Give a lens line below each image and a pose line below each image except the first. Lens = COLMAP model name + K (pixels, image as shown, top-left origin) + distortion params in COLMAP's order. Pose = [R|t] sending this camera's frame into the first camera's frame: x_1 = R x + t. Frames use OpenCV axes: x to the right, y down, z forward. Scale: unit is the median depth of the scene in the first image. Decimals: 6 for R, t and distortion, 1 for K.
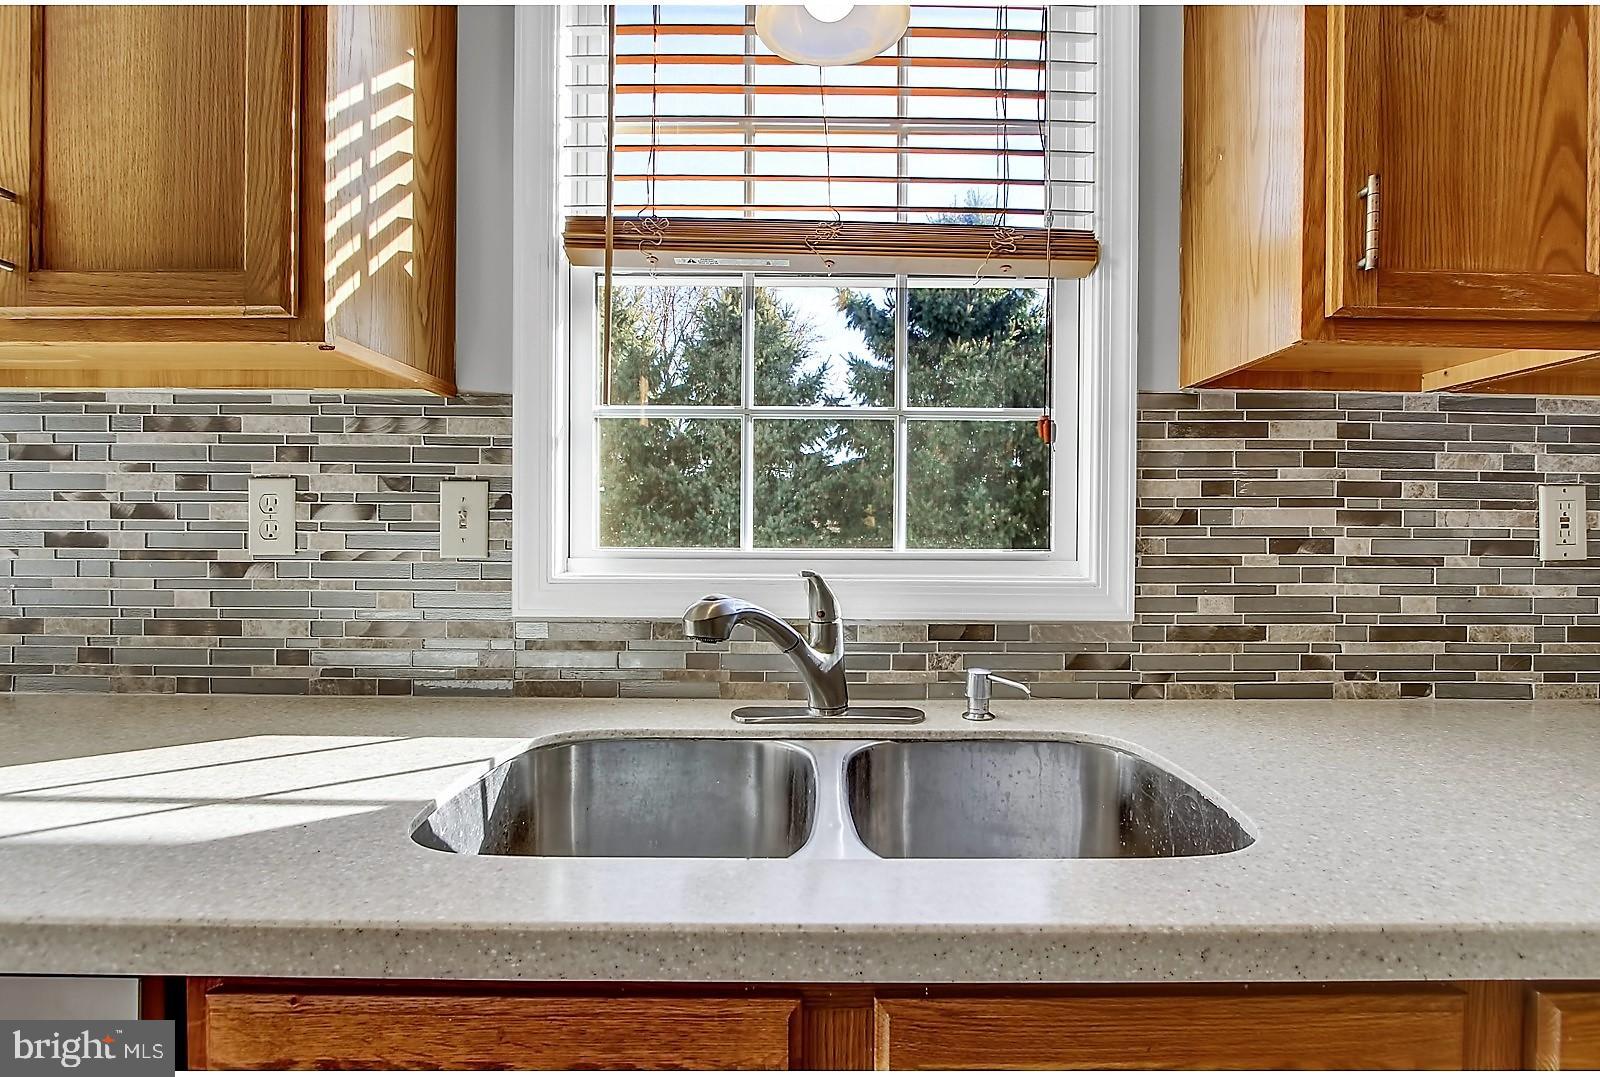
lens RADIAL K [[765.6, 0, 819.0], [0, 765.6, 541.4], [0, 0, 1]] dist [-0.013752, 0.000954]
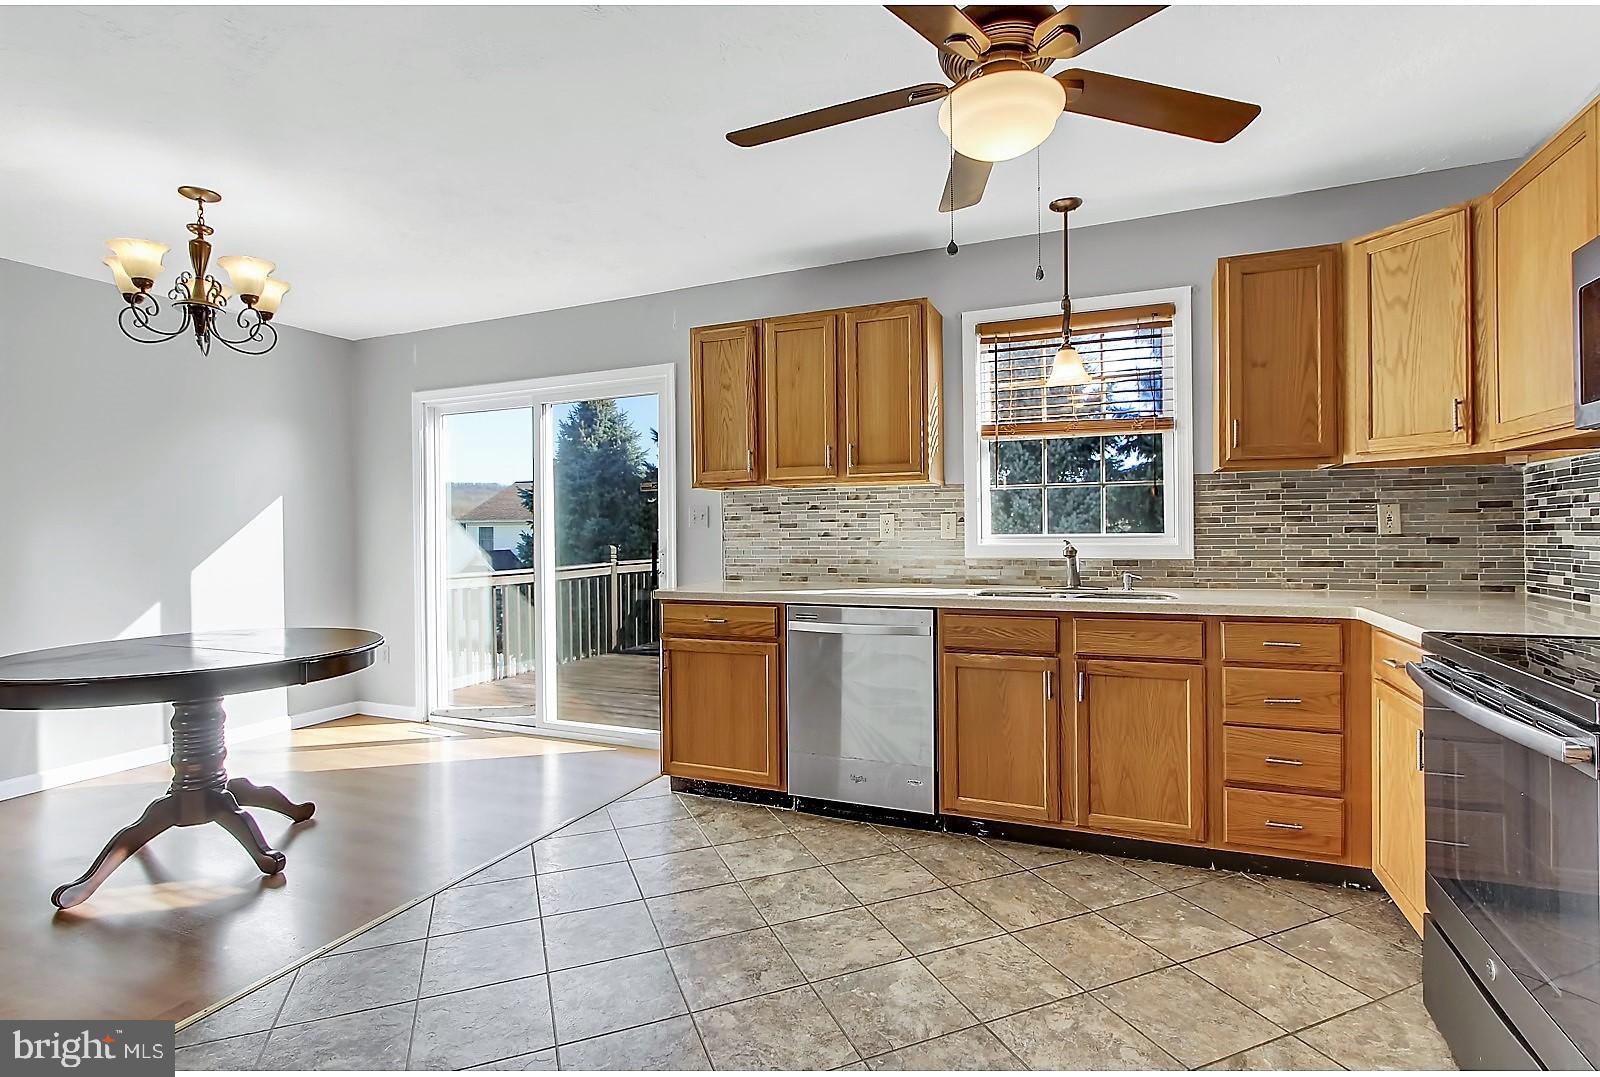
lens RADIAL K [[762.3, 0, 799.7], [0, 762.3, 533.0], [0, 0, 1]] dist [-0.017505, 0.000201]
pose [[0.920216, -0.015046, -0.391121, 0.176501], [0.009941, 0.999837, -0.015075, 0.038466], [0.391284, 0.009984, 0.920216, -2.018175]]
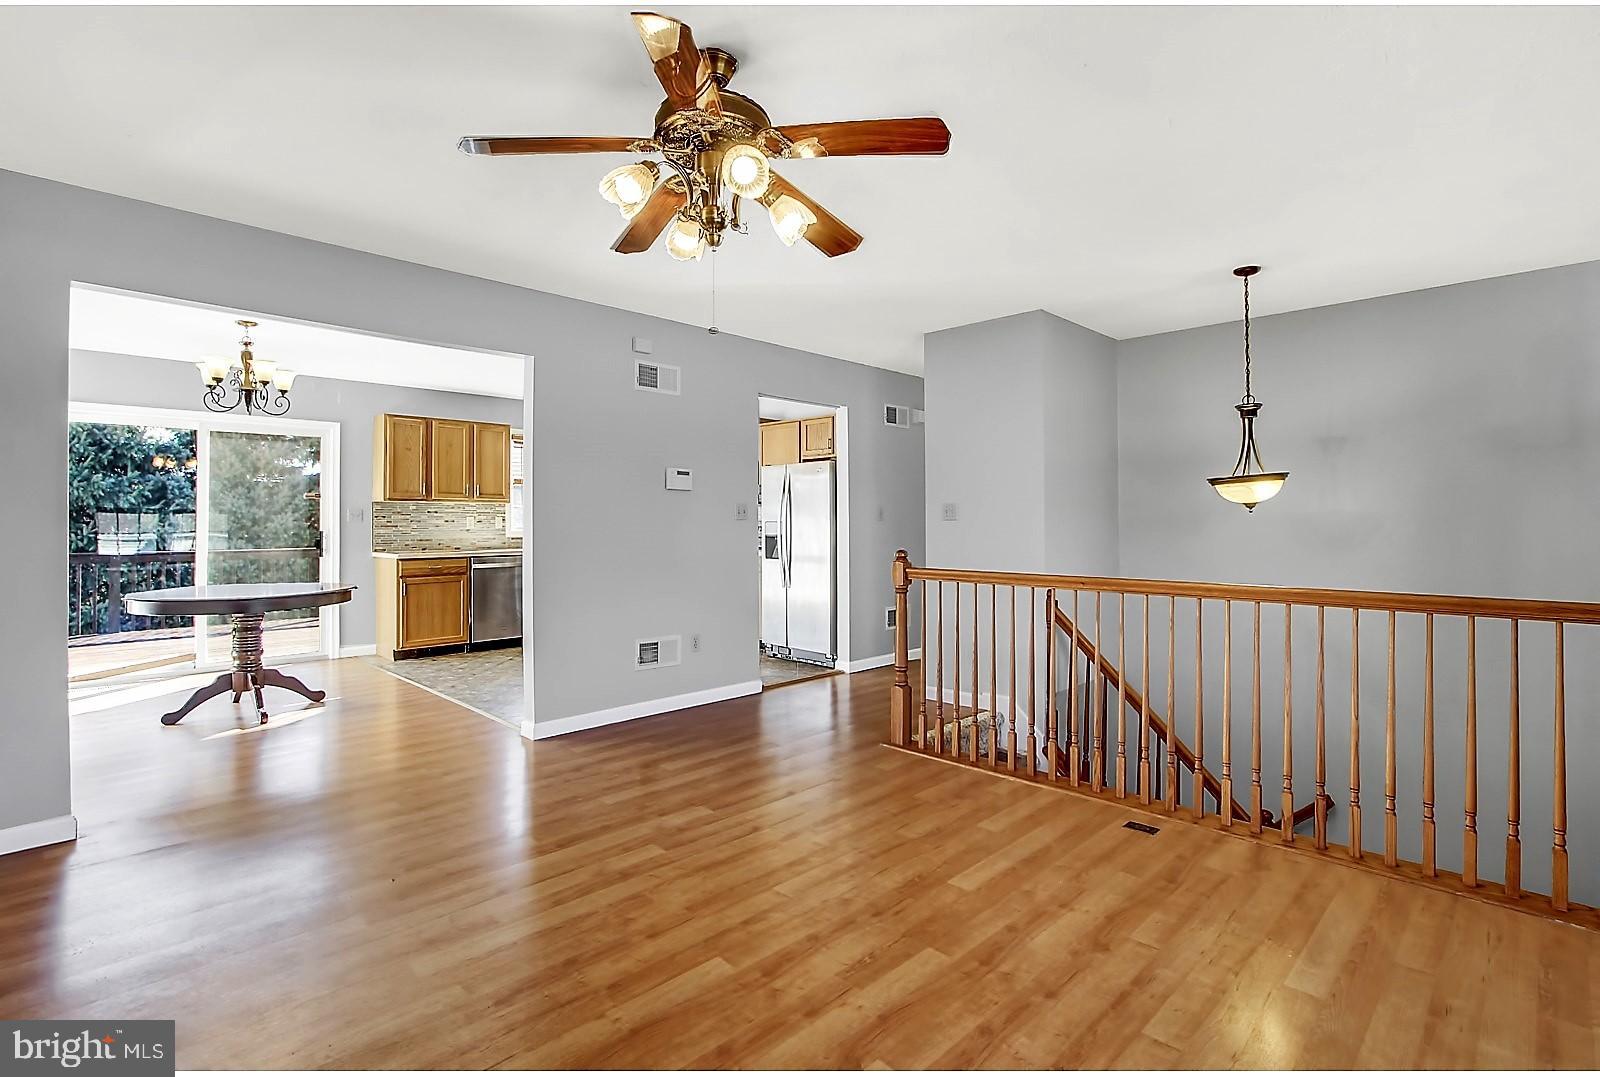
lens RADIAL K [[782.8, 0, 785.6], [0, 782.8, 519.6], [0, 0, 1]] dist [-0.013236, 0.000888]
pose [[0.724306, -0.005041, 0.689460, -3.372983], [0.018891, 0.999743, -0.012536, 0.079371], [-0.689220, 0.022104, 0.724215, -5.711827]]
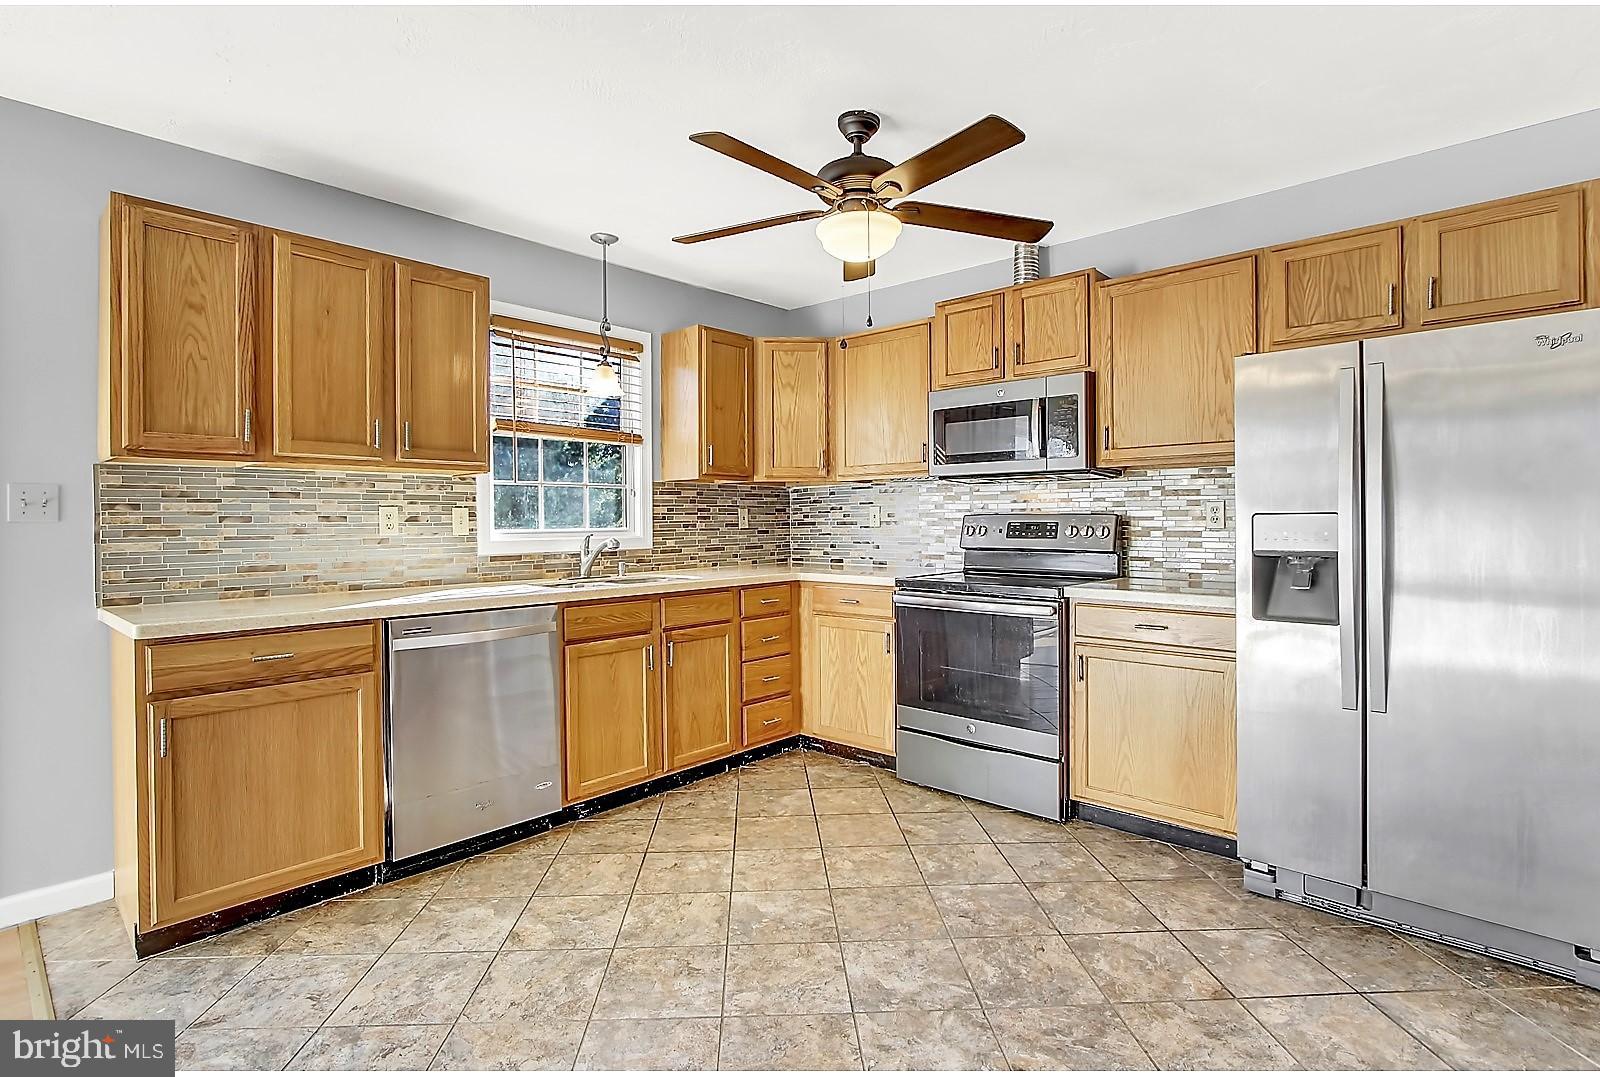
lens RADIAL K [[782.8, 0, 785.6], [0, 782.8, 519.6], [0, 0, 1]] dist [-0.013236, 0.000888]
pose [[0.680831, -0.011296, 0.732353, -1.756006], [0.025106, 0.999653, -0.007922, 0.017774], [-0.732010, 0.023780, 0.680879, -1.839618]]
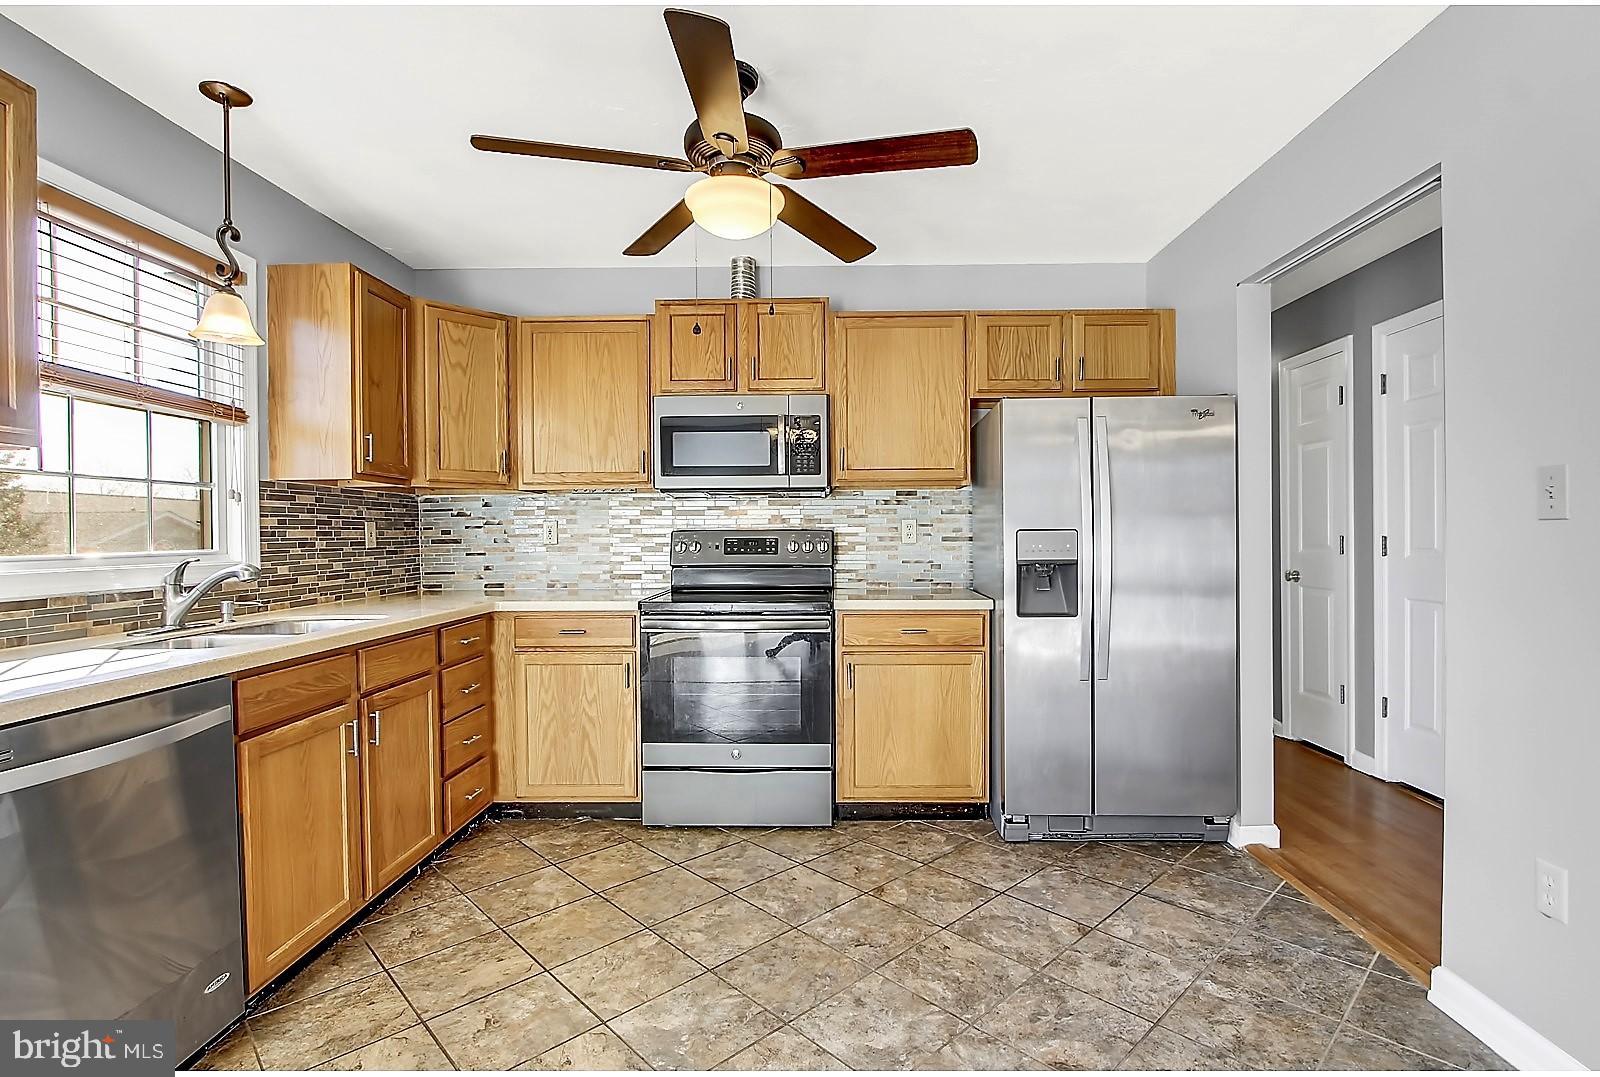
lens RADIAL K [[765.6, 0, 819.0], [0, 765.6, 541.4], [0, 0, 1]] dist [-0.013752, 0.000954]
pose [[0.015494, -0.017208, 0.999732, -1.867609], [0.025947, 0.999522, 0.016802, -0.003559], [-0.999543, 0.025680, 0.015933, -0.741972]]
